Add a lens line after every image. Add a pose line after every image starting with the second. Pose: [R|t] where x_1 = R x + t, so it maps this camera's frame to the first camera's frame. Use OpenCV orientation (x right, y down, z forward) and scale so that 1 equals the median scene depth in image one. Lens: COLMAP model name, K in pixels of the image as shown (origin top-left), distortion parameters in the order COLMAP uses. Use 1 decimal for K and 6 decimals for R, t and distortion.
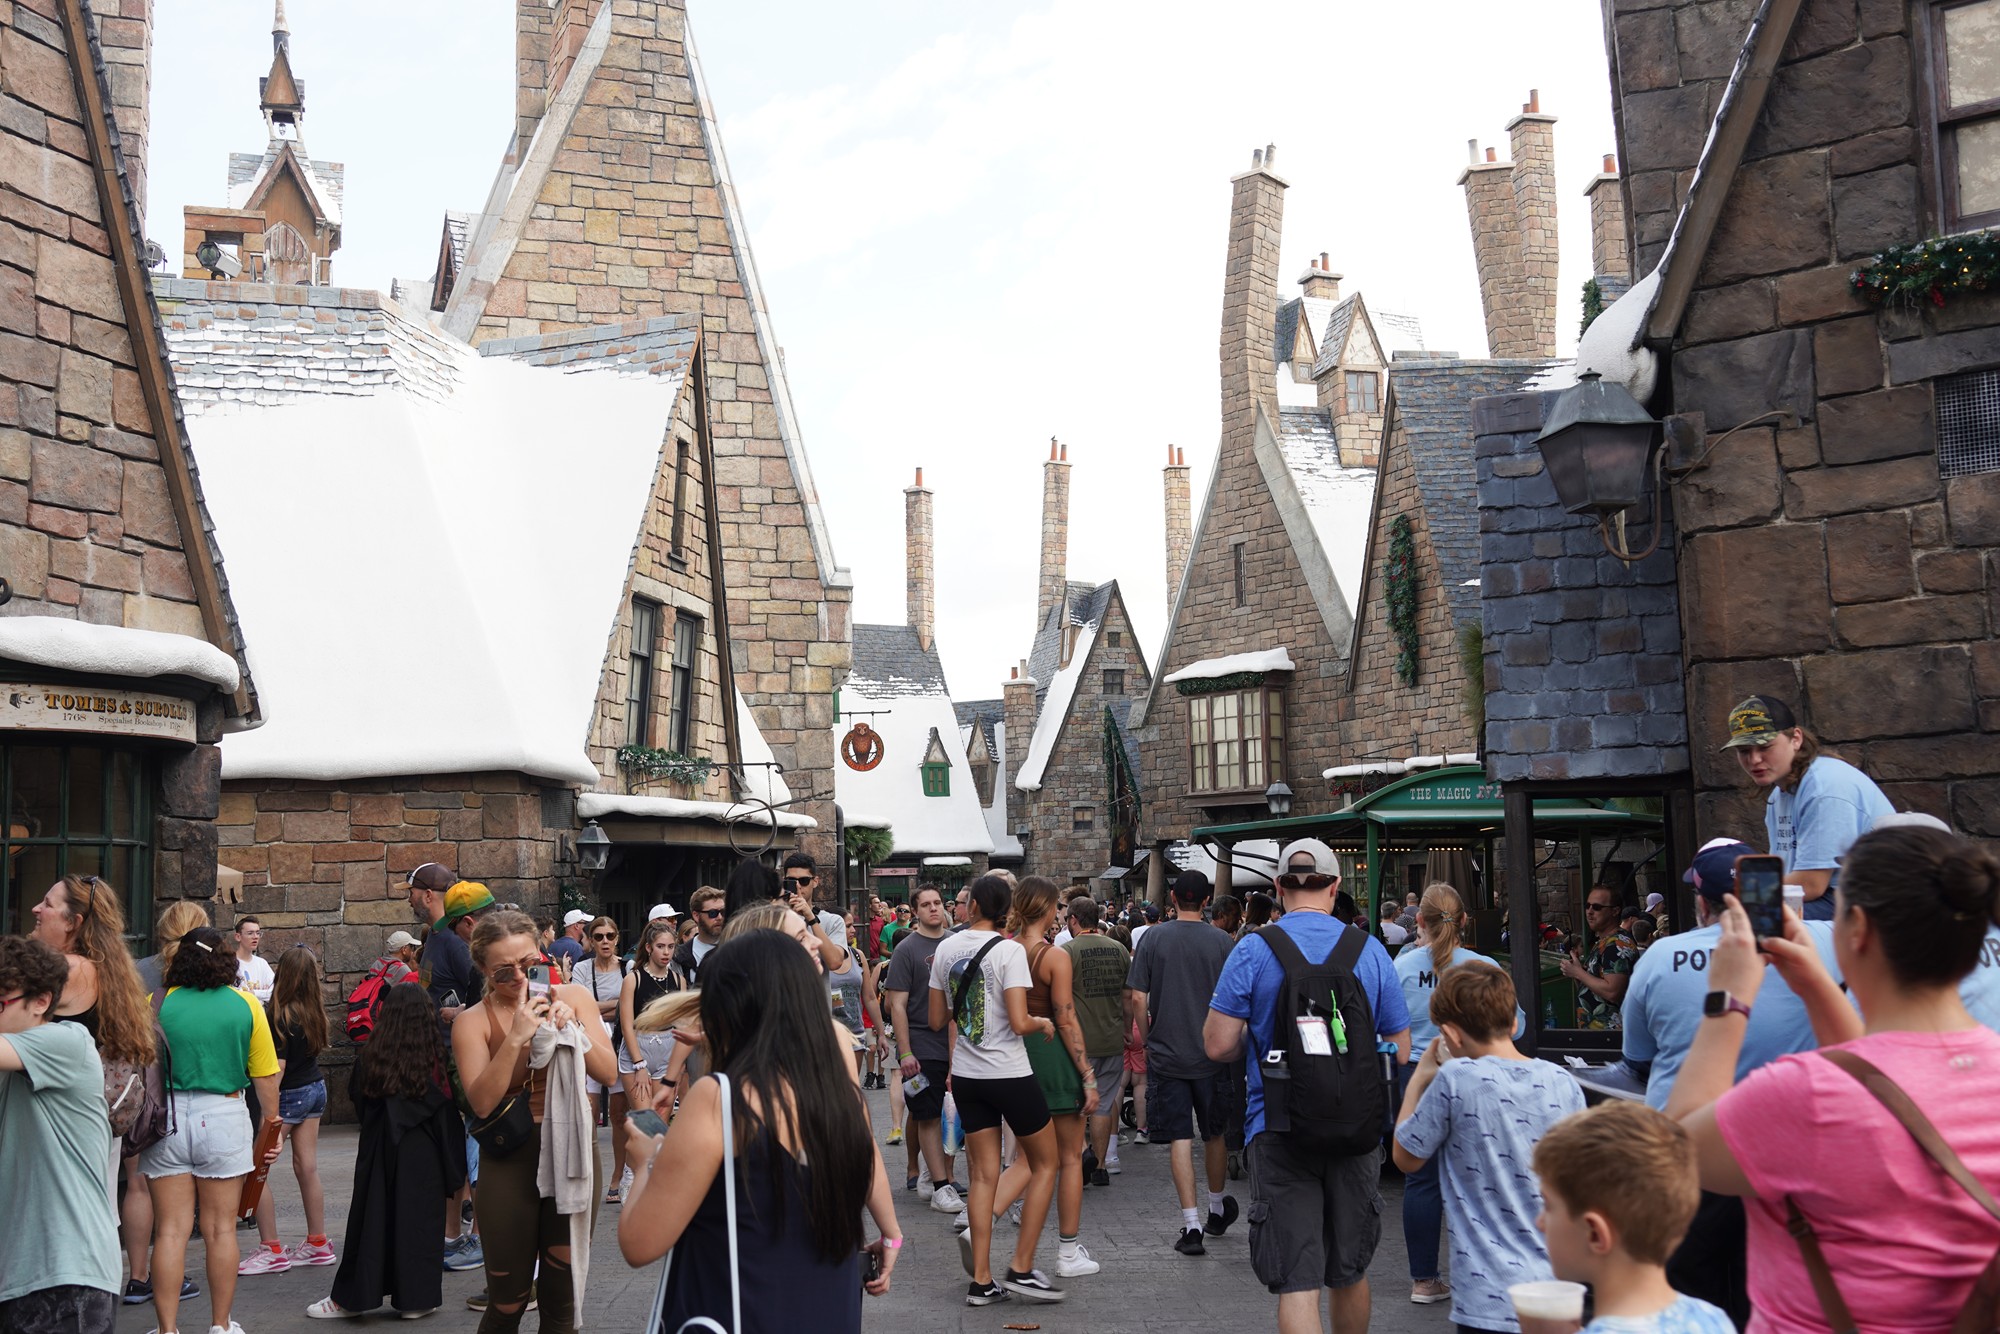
lens RADIAL K [[2030.7, 0, 1000.0], [0, 2030.7, 667.0], [0, 0, 1]] dist [0.000953, 0.012551]
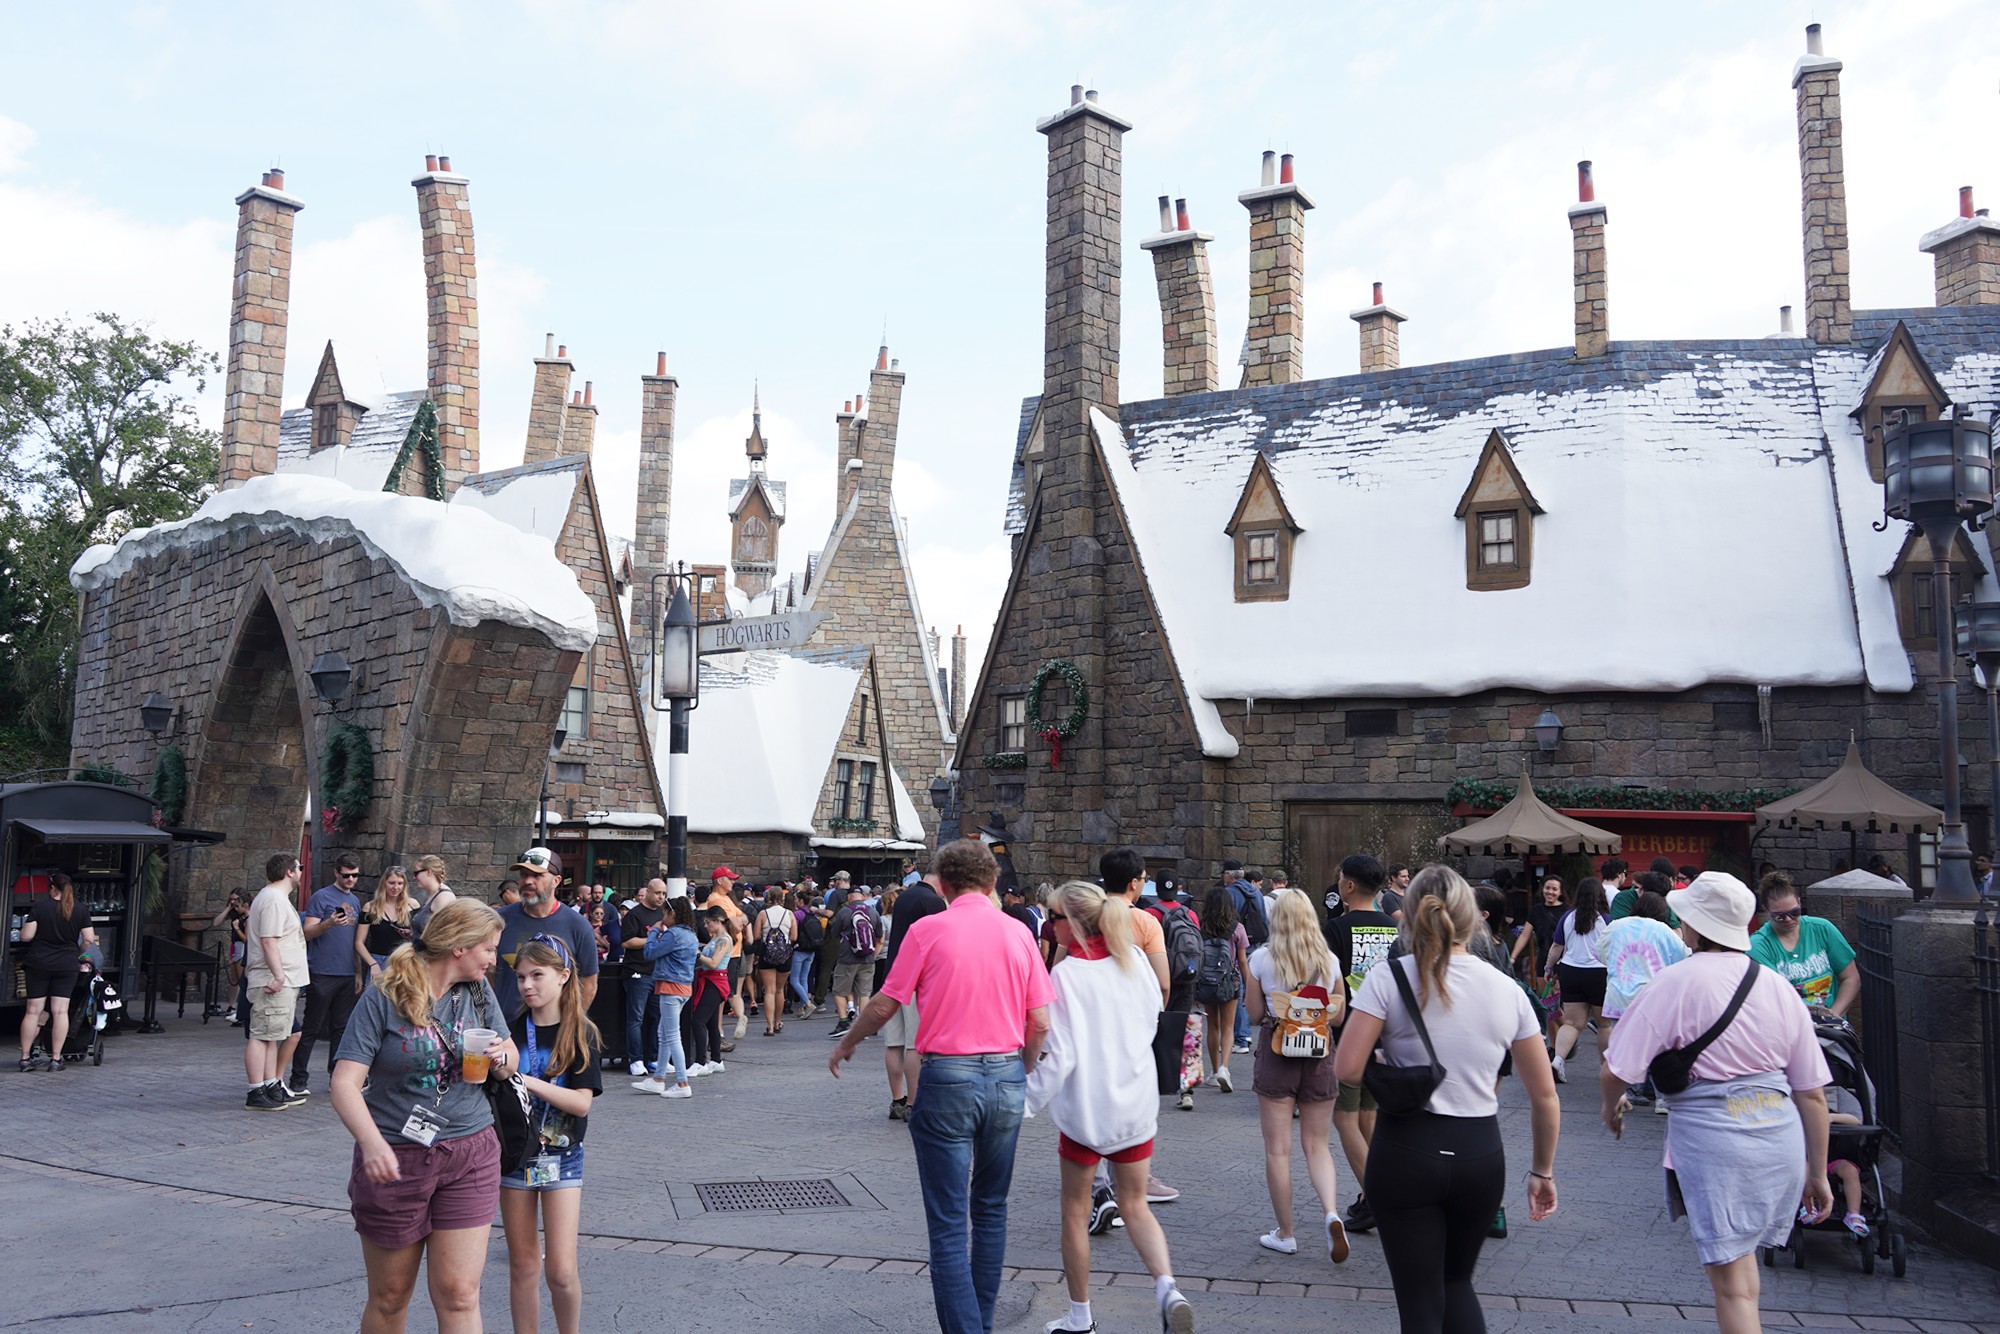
lens RADIAL K [[1574.7, 0, 1000.0], [0, 1574.7, 667.0], [0, 0, 1]] dist [-0.015945, 0.010178]
pose [[0.974895, 0.011211, -0.222382, 0.423010], [-0.013293, 0.999881, -0.007869, -0.128029], [0.222268, 0.010628, 0.974928, -0.827912]]
